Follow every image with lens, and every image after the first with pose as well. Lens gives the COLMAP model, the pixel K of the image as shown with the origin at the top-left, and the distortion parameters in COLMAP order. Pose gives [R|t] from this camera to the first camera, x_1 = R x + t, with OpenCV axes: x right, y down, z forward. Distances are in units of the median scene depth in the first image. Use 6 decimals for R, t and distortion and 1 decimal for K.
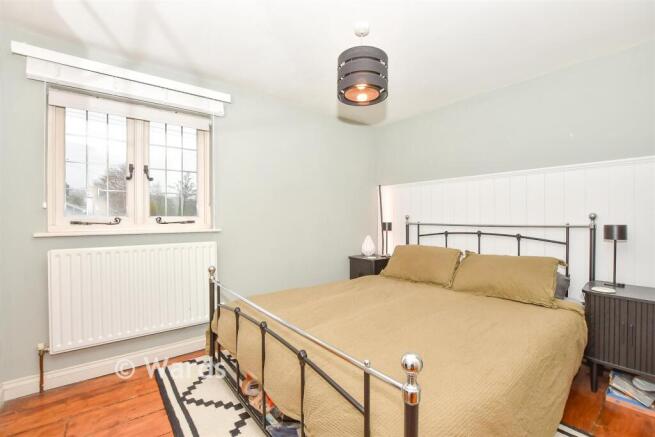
lens RADIAL K [[288.7, 0, 328.8], [0, 288.7, 220.8], [0, 0, 1]] dist [-0.025906, 0.000640]
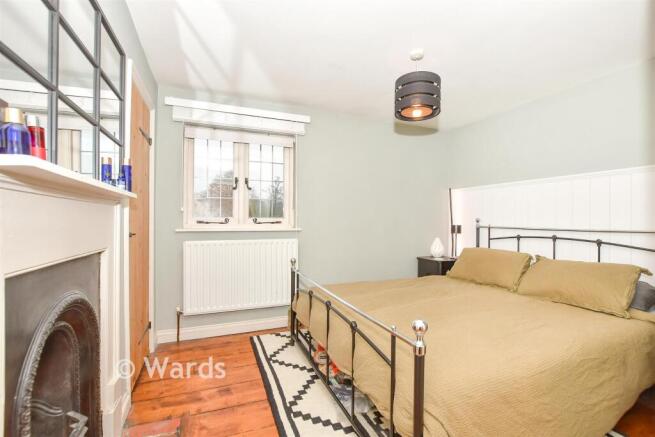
lens RADIAL K [[288.7, 0, 328.8], [0, 288.7, 220.8], [0, 0, 1]] dist [-0.025906, 0.000640]
pose [[0.960909, 0.010398, -0.276669, 0.090882], [-0.011917, 0.999922, -0.003809, -0.000906], [0.276608, 0.006957, 0.960958, -0.170664]]
